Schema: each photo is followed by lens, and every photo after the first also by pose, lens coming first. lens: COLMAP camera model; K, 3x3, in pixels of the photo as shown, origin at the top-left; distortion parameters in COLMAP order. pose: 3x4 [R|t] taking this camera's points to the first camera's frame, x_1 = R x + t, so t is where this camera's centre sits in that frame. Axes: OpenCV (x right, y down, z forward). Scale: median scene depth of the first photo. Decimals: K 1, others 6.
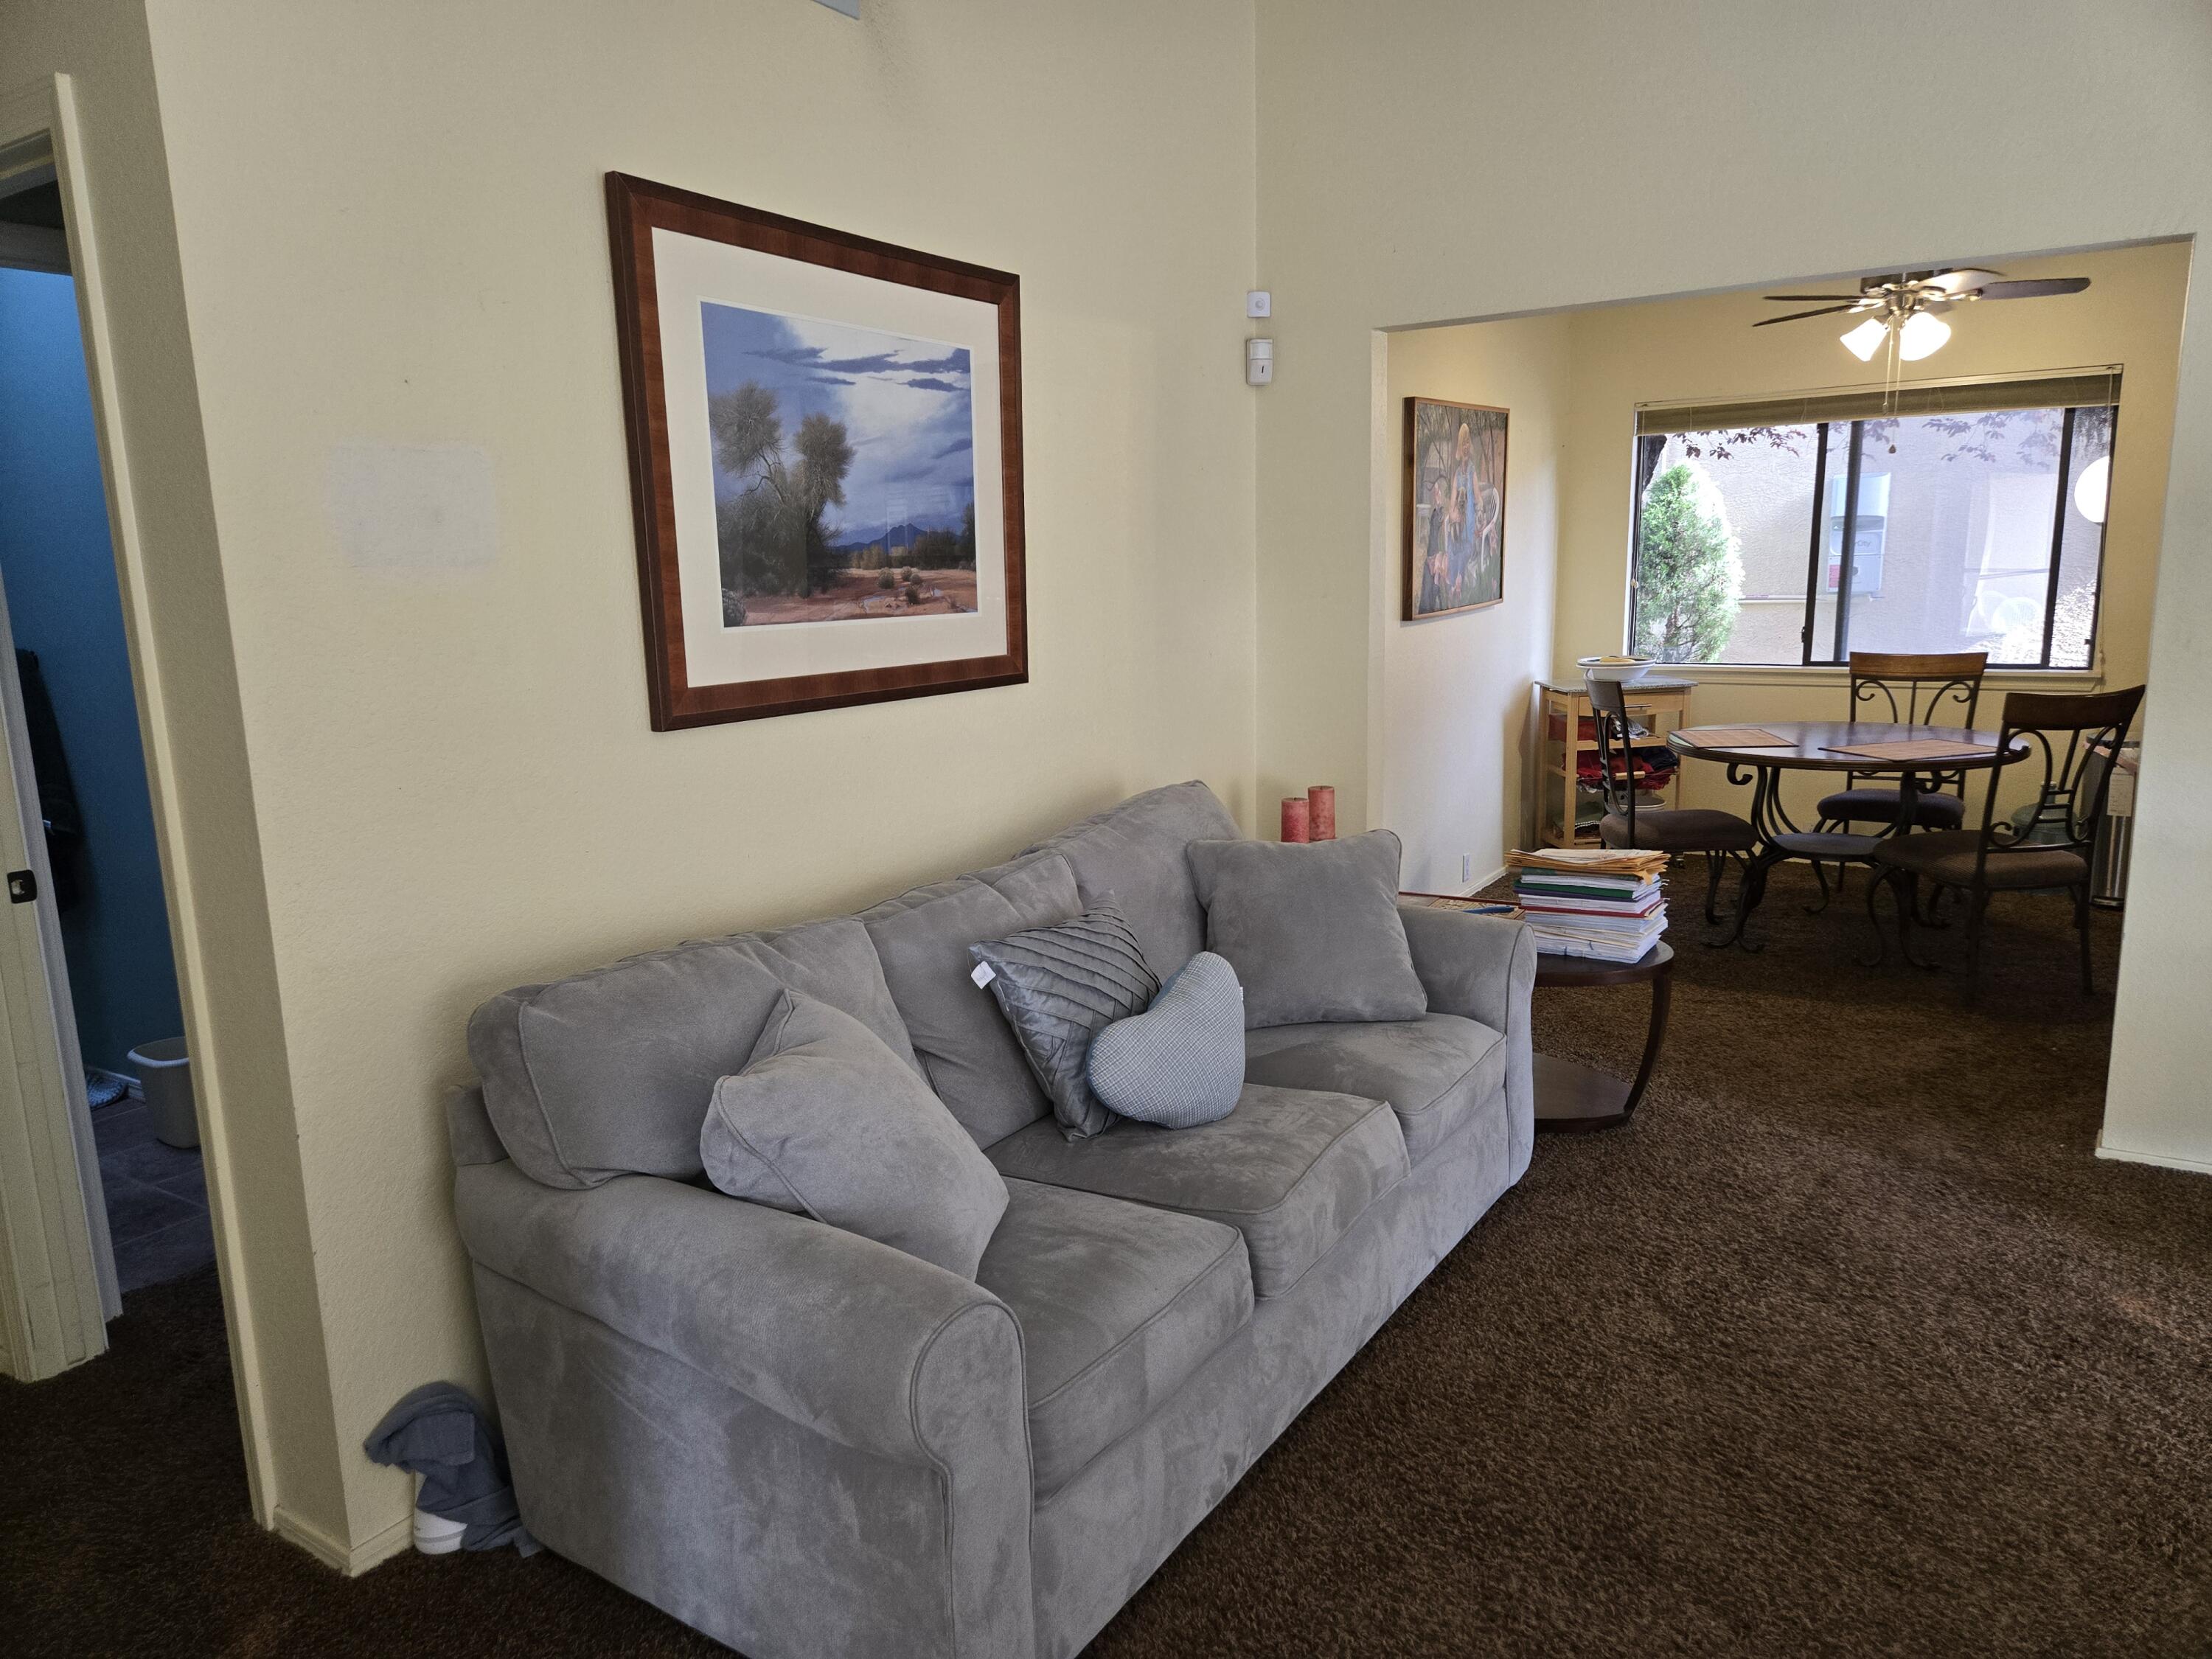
lens RADIAL K [[1474.0, 0, 1110.7], [0, 1474.0, 828.9], [0, 0, 1]] dist [0.064917, -0.053400]
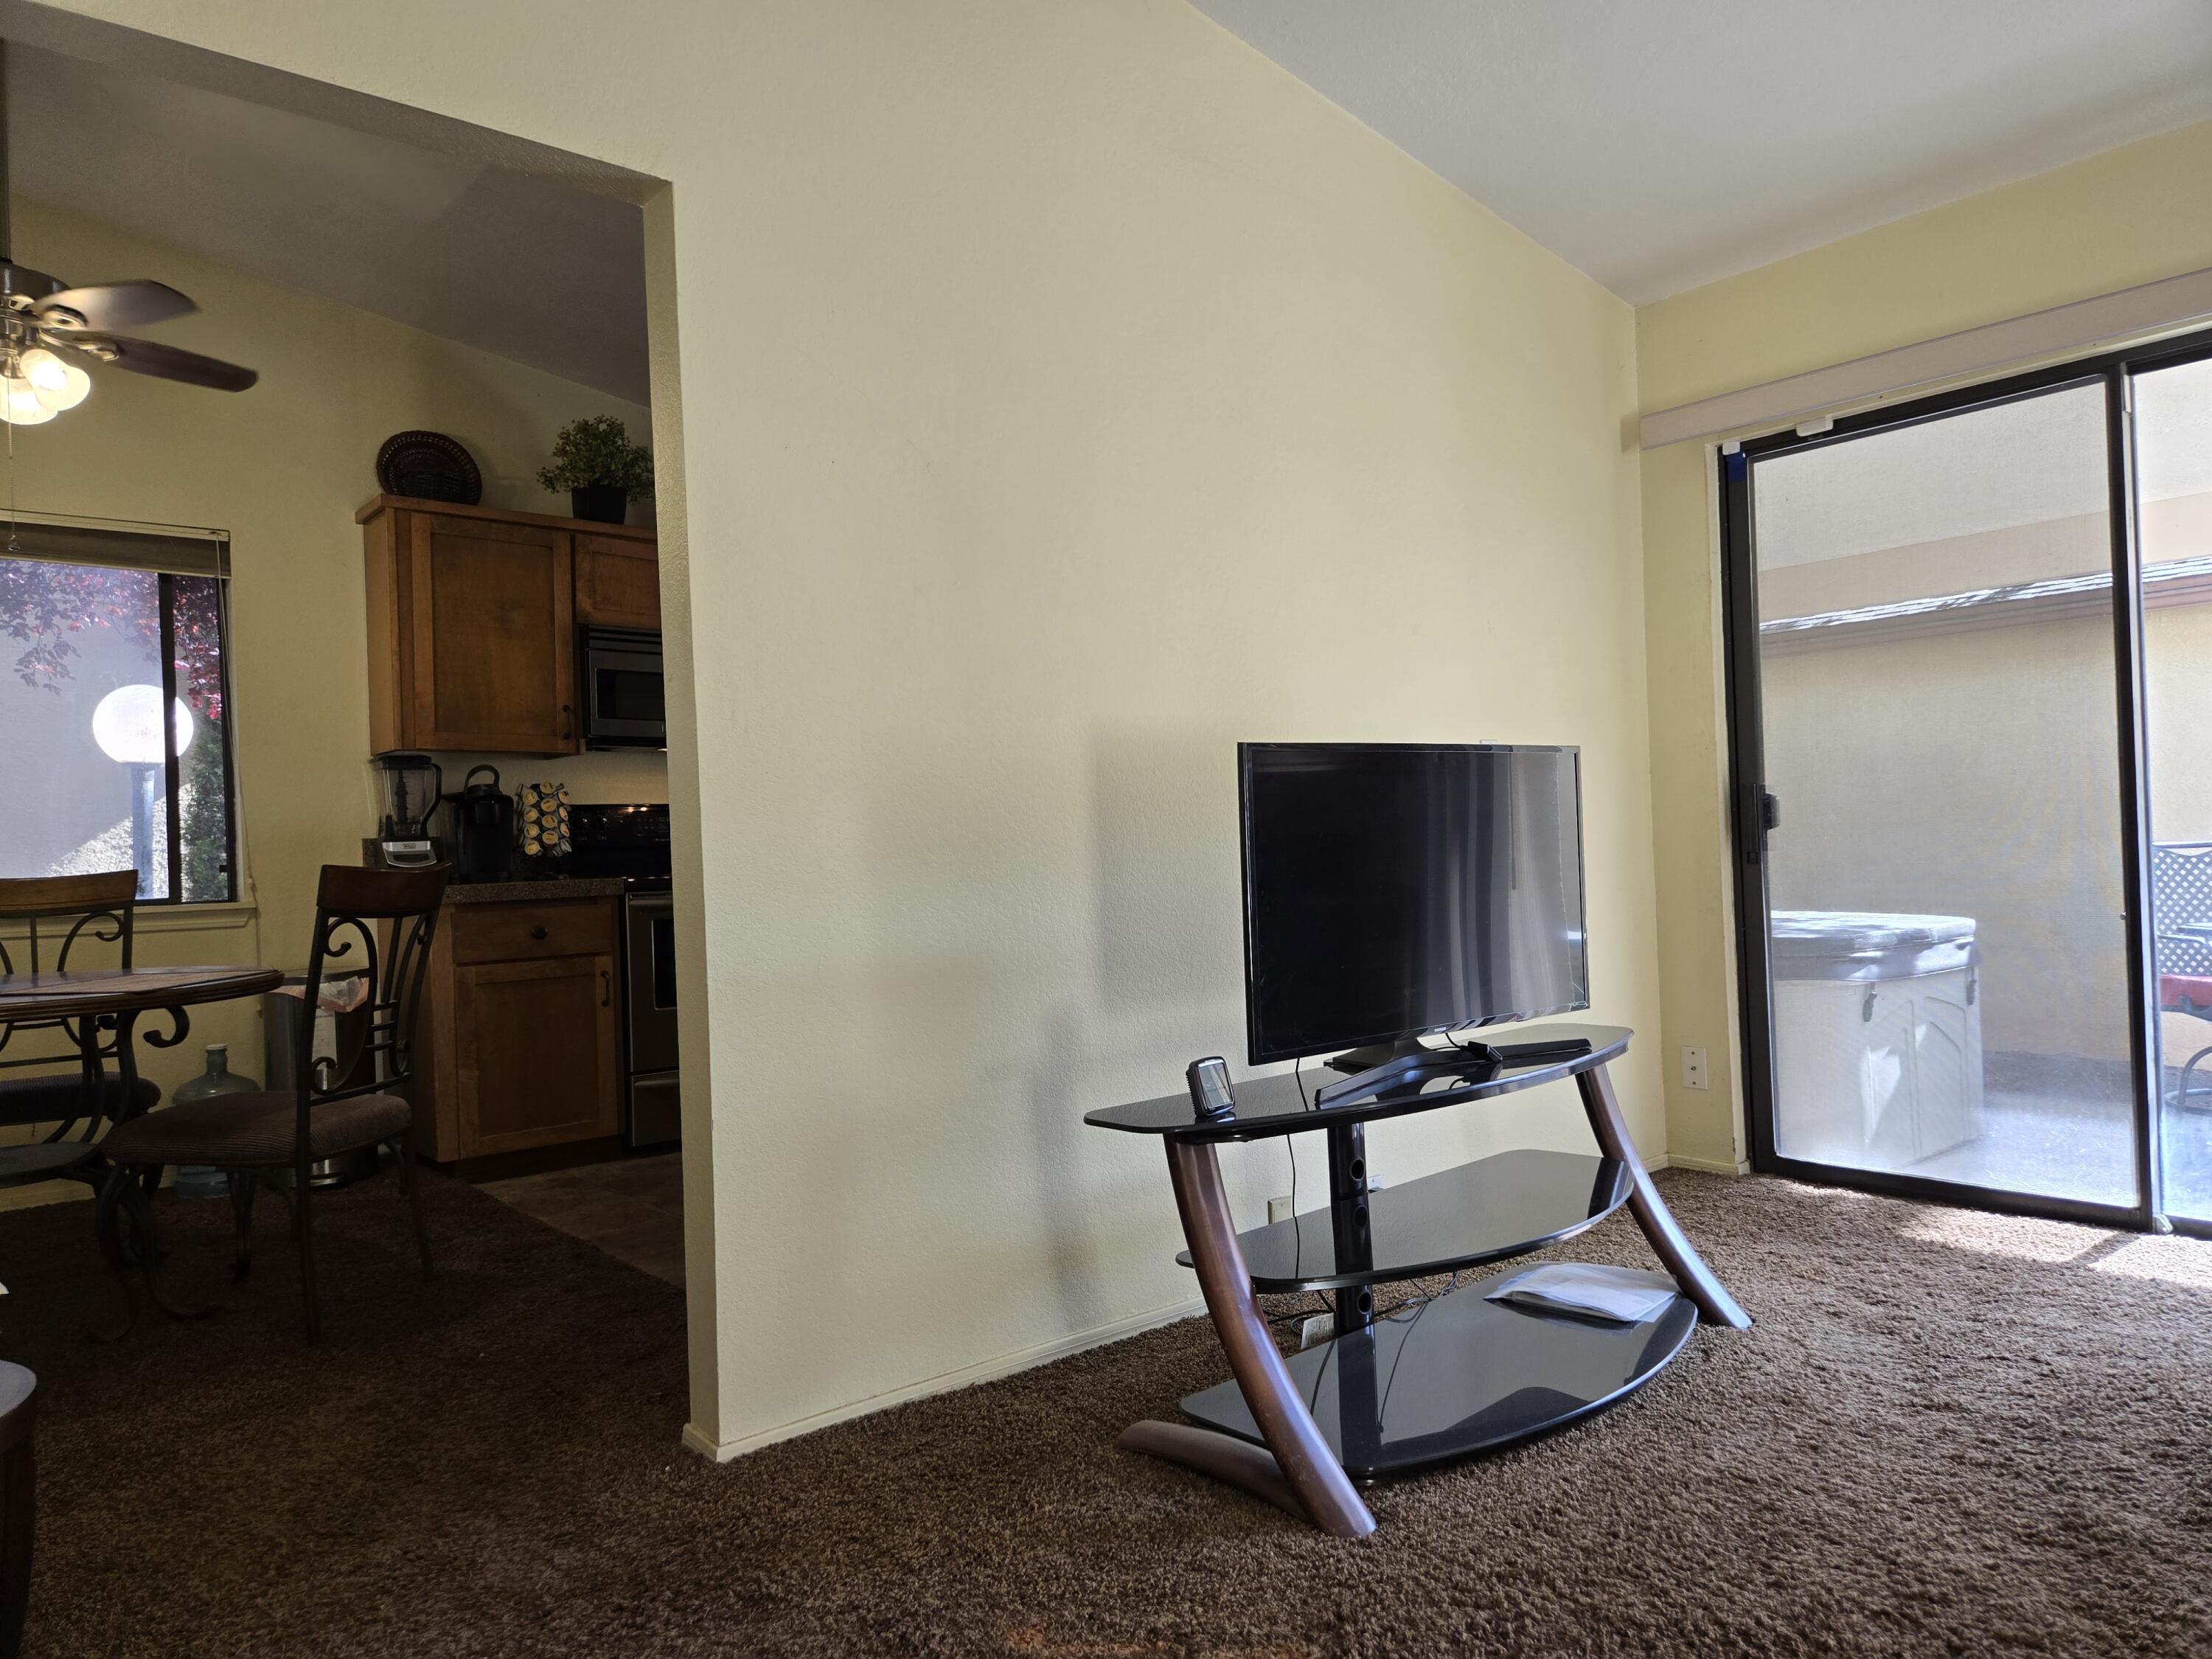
lens RADIAL K [[1474.0, 0, 1115.6], [0, 1474.0, 837.1], [0, 0, 1]] dist [0.064917, -0.053400]
pose [[0.306099, 0.012940, 0.951912, 0.051844], [0.202172, 0.976216, -0.078281, 0.024860], [-0.930285, 0.216412, 0.296202, 0.445777]]
